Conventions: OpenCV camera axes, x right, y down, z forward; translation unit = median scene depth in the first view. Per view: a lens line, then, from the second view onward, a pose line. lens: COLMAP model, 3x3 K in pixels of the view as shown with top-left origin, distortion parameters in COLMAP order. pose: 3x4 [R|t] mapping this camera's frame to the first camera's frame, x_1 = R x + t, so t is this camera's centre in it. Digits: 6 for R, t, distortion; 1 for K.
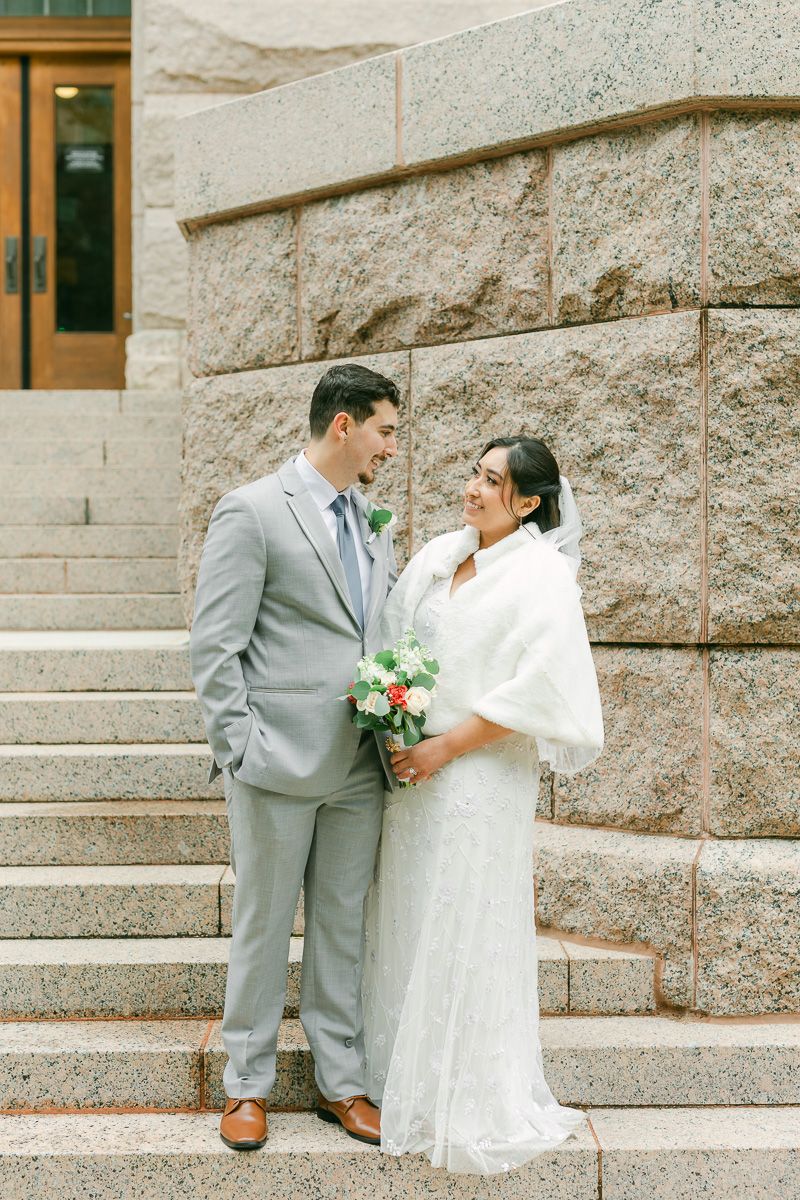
lens RADIAL K [[1869.4, 0, 400.0], [0, 1869.4, 600.0], [0, 0, 1]] dist [0.007823, -0.001126]
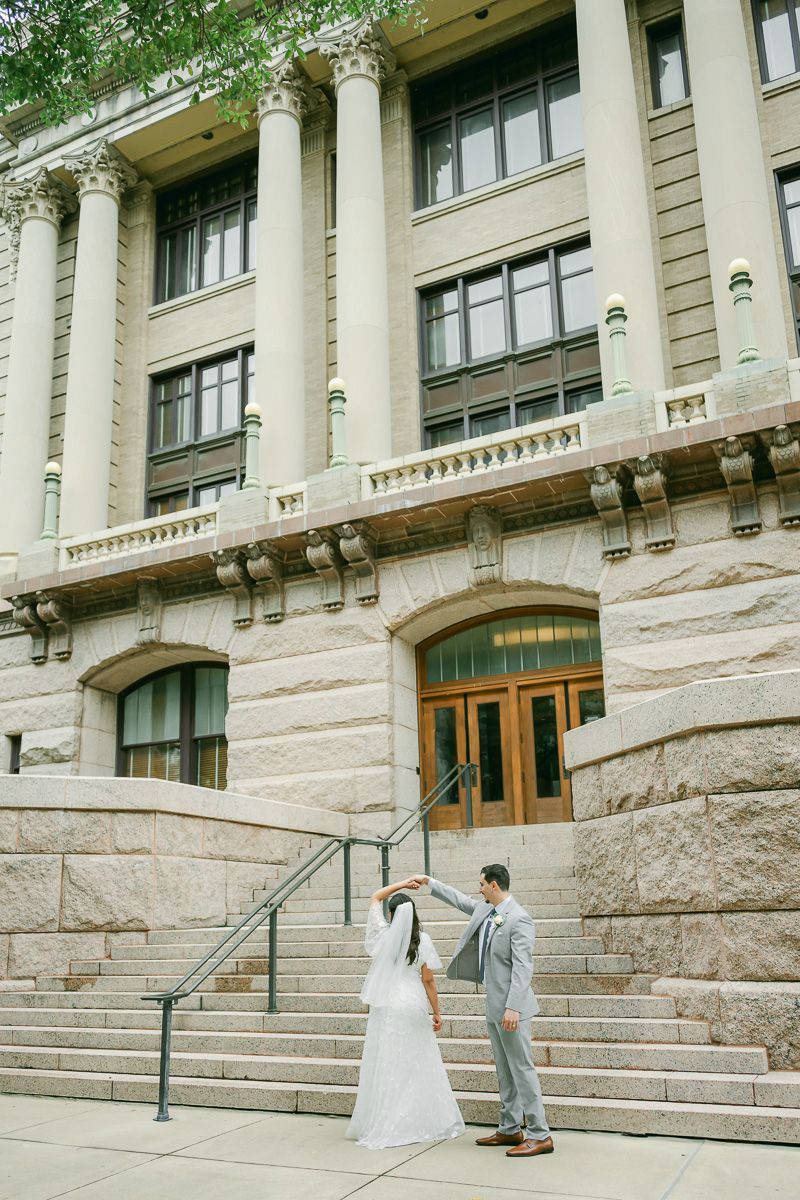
lens RADIAL K [[1160.1, 0, 400.0], [0, 1160.1, 600.0], [0, 0, 1]] dist [-0.002064, 0.004179]
pose [[0.895067, -0.138997, -0.423715, 0.540492], [0.017525, 0.960410, -0.278037, 0.051153], [0.445587, 0.241436, 0.862068, -0.881037]]
